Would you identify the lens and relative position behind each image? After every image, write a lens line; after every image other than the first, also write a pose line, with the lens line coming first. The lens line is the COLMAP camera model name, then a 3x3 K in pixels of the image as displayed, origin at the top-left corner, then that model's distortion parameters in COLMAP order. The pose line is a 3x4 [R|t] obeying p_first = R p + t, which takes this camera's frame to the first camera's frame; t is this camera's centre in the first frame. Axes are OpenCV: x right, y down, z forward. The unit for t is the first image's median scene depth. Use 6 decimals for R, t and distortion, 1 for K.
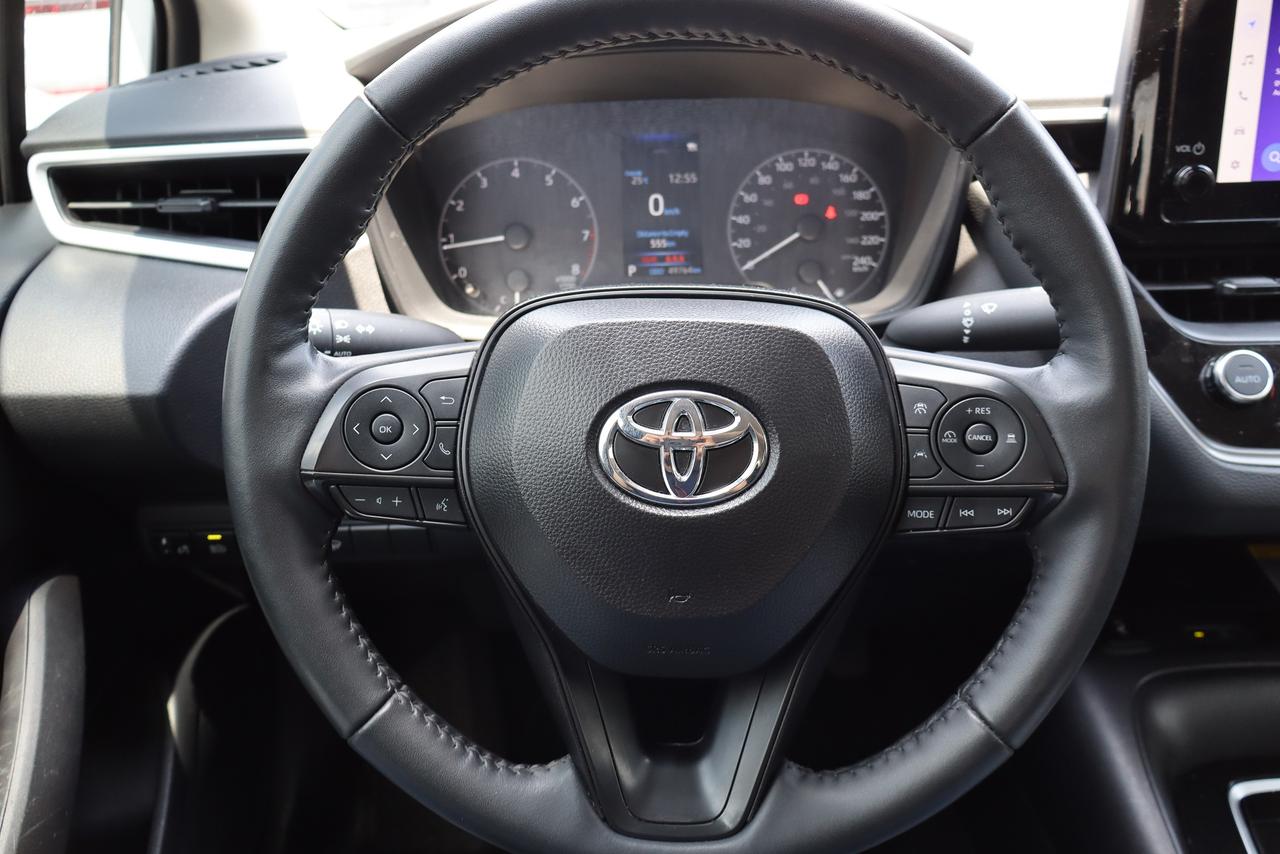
lens RADIAL K [[1079.9, 0, 634.6], [0, 1079.9, 428.8], [0, 0, 1]] dist [-0.003894, -0.018078]
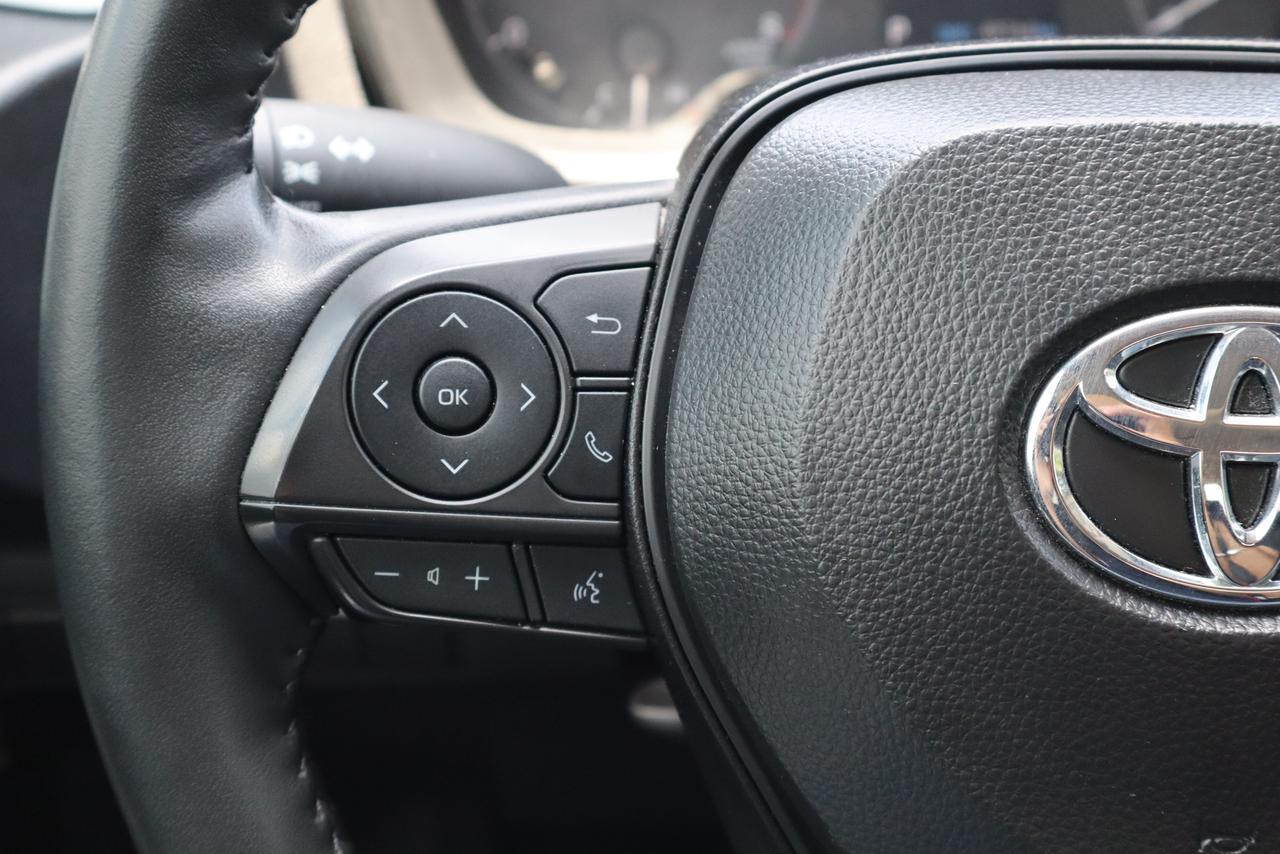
lens RADIAL K [[2100.2, 0, 637.9], [0, 2100.2, 426.5], [0, 0, 1]] dist [0.030017, 0.000000]
pose [[0.999673, 0.011610, -0.022775, -0.144626], [-0.011055, 0.999643, 0.024328, -0.008007], [0.023049, -0.024069, 0.999445, 0.231330]]
